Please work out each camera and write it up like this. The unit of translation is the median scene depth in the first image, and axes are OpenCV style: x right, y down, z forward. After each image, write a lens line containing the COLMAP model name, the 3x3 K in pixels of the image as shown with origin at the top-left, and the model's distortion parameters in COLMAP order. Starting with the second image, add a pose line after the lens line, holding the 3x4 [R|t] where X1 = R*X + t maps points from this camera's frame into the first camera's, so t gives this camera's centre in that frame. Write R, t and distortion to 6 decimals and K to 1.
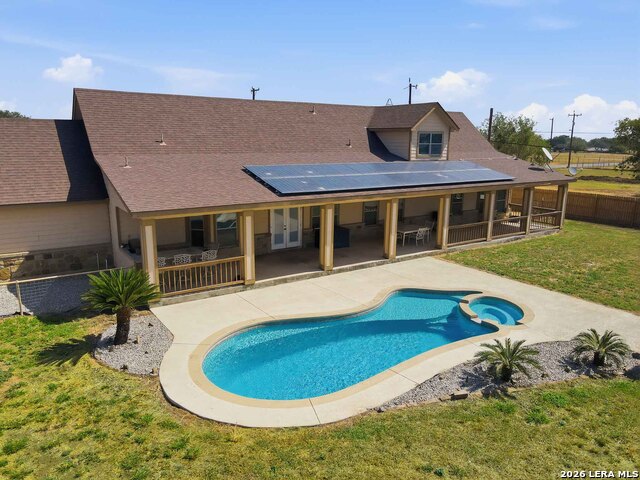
lens RADIAL K [[476.6, 0, 320.0], [0, 476.6, 240.0], [0, 0, 1]] dist [0.006607, 0.006822]
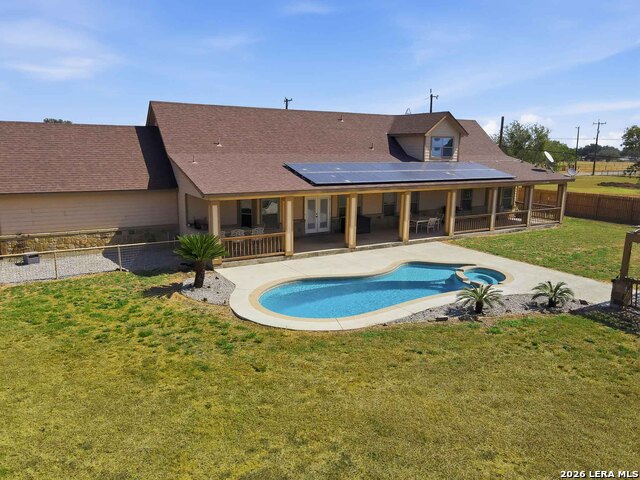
lens RADIAL K [[476.6, 0, 320.0], [0, 476.6, 240.0], [0, 0, 1]] dist [0.006607, 0.006822]
pose [[0.998350, 0.014005, -0.055694, 0.003690], [-0.014974, 0.999743, -0.017007, 0.066689], [0.055442, 0.017813, 0.998303, -0.236335]]
